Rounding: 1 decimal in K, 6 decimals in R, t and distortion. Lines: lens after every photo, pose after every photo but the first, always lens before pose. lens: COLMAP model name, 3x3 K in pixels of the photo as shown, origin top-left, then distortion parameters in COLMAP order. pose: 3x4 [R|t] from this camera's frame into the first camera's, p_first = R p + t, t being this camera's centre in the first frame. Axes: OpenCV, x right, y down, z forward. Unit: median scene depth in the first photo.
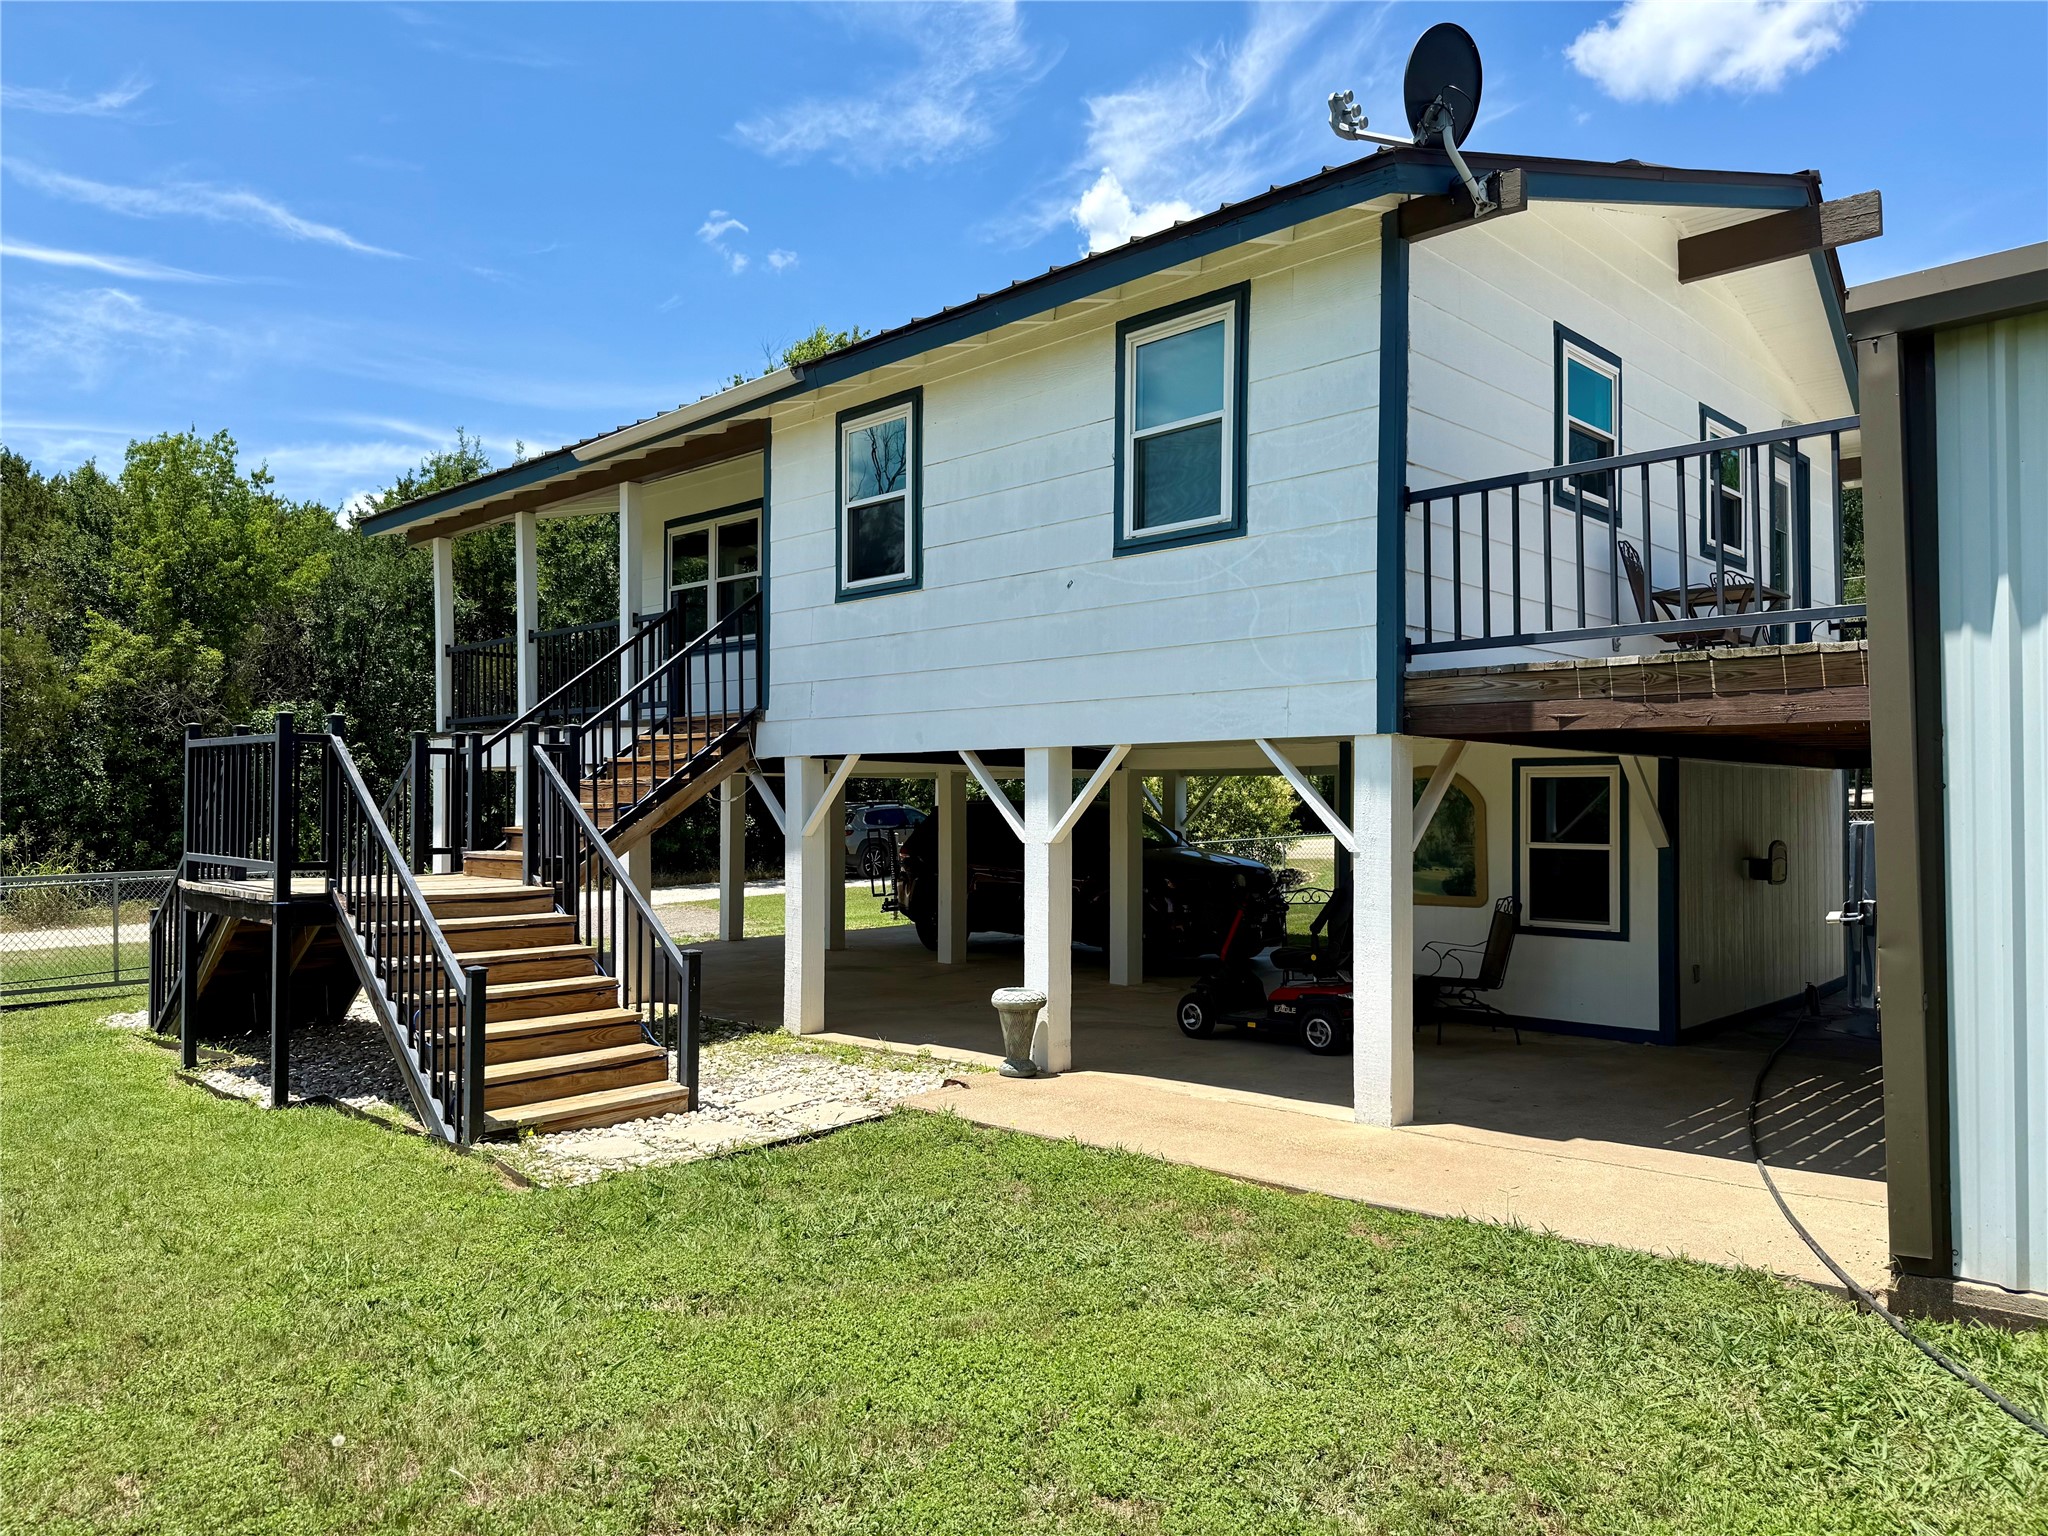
lens RADIAL K [[1449.5, 0, 1021.9], [0, 1449.5, 764.9], [0, 0, 1]] dist [0.020481, -0.011138]
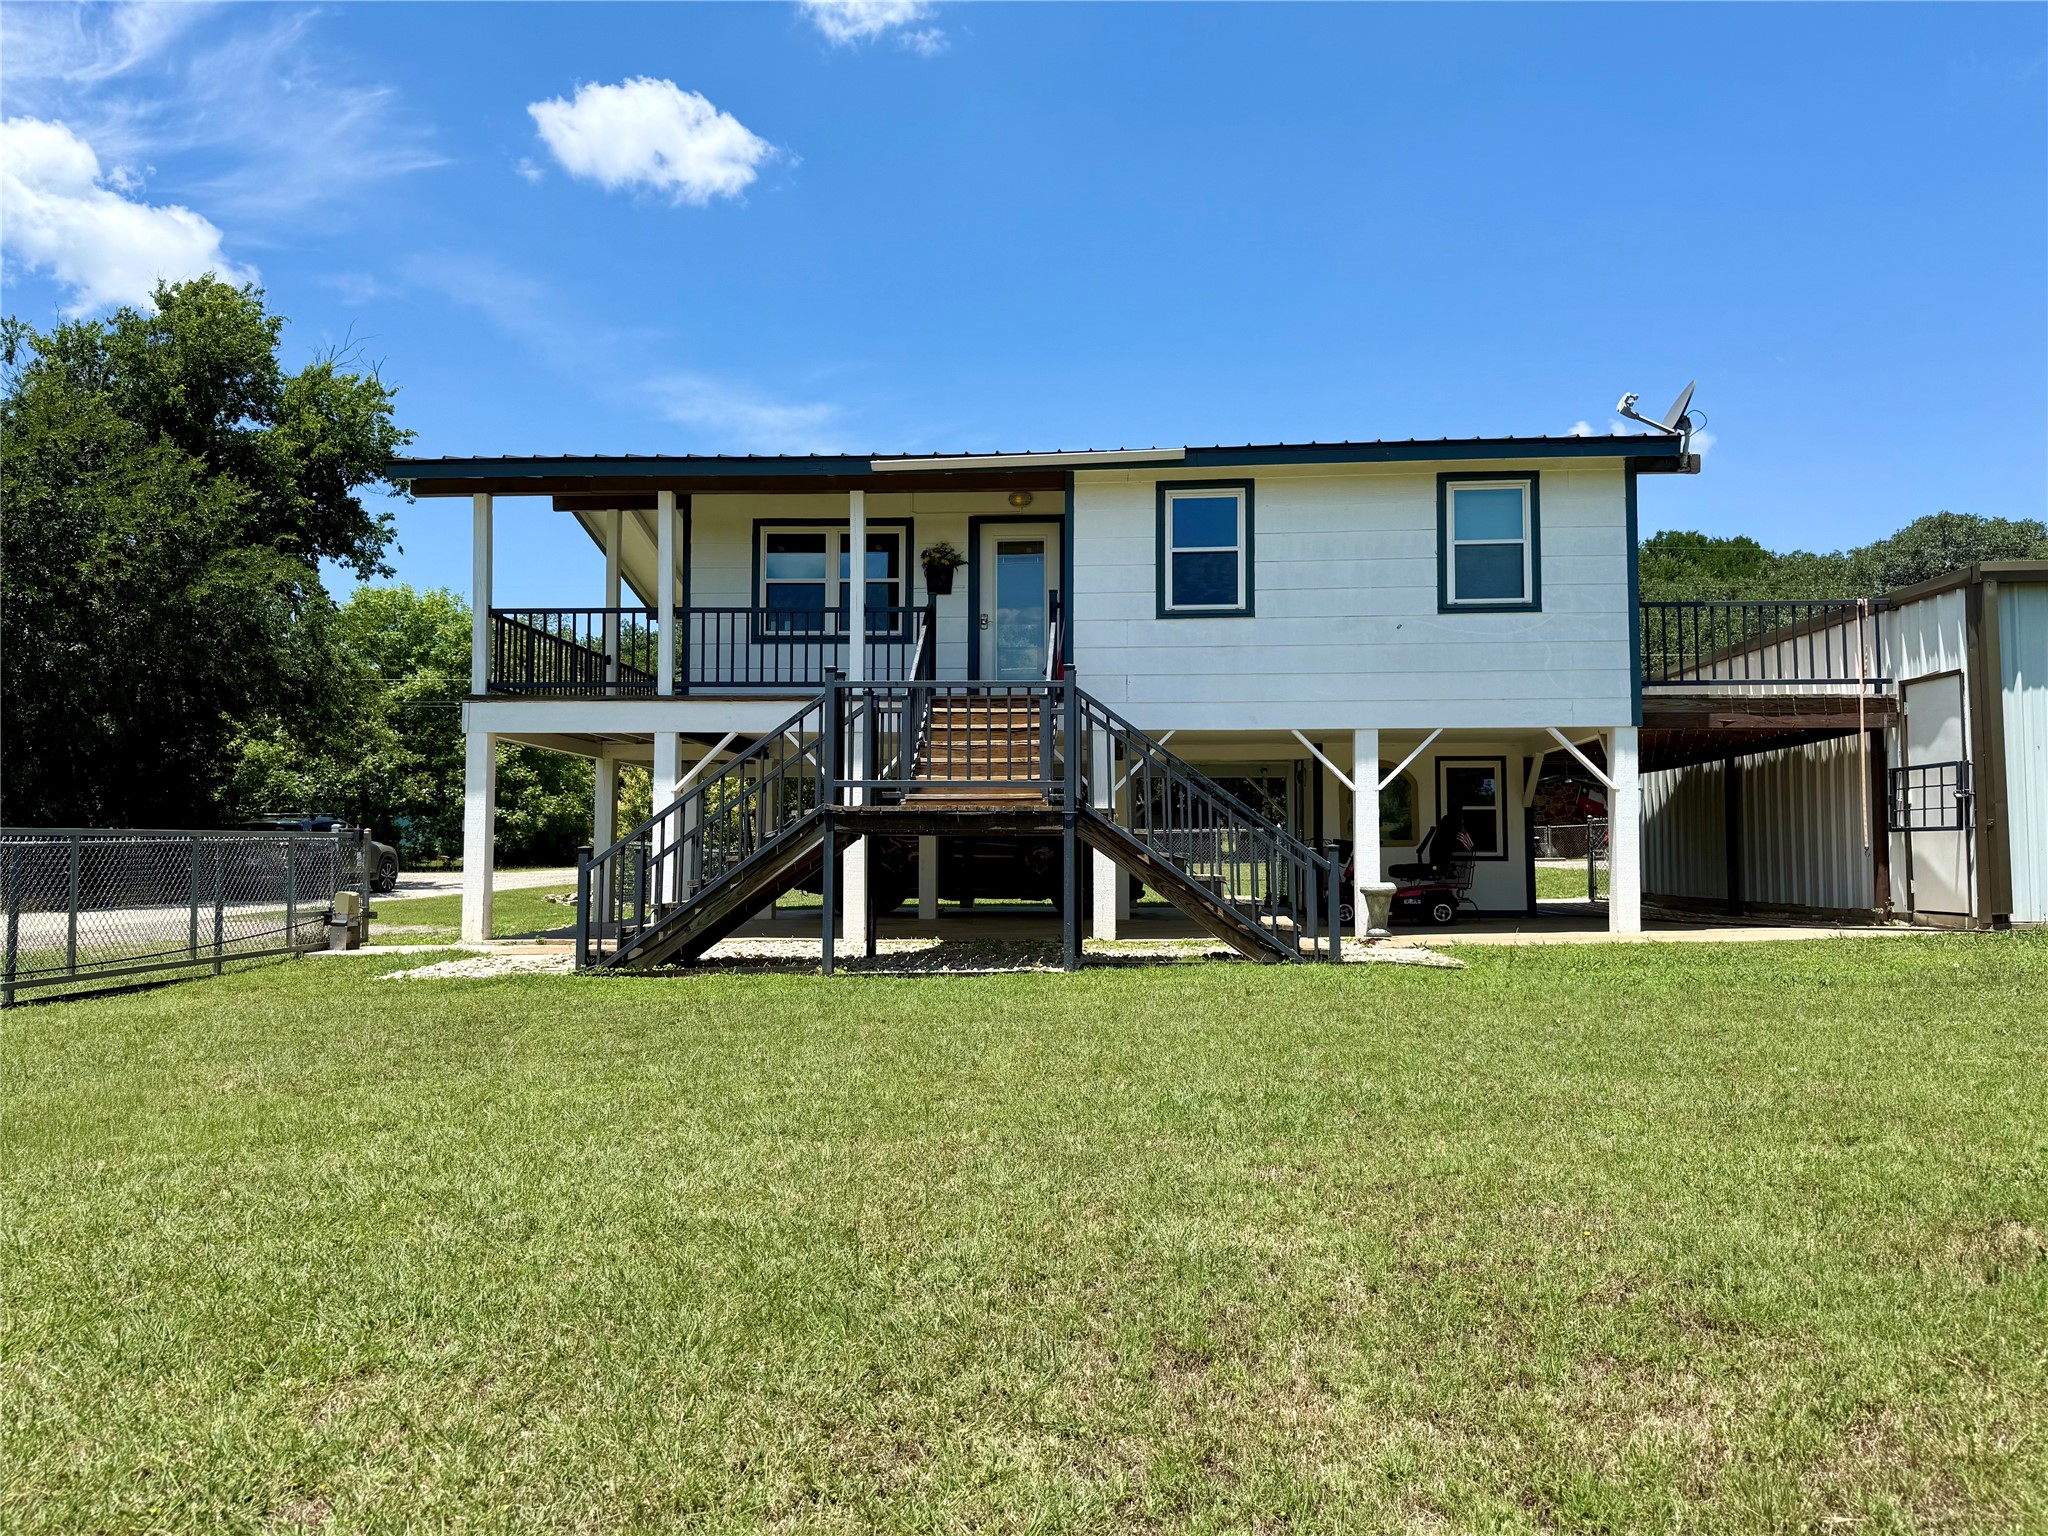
lens RADIAL K [[1449.5, 0, 1017.8], [0, 1449.5, 769.1], [0, 0, 1]] dist [0.020481, -0.011138]
pose [[0.753391, 0.041105, 0.656287, -1.178730], [-0.016354, 0.998907, -0.043791, 0.096626], [-0.657369, 0.022259, 0.753240, 0.067349]]
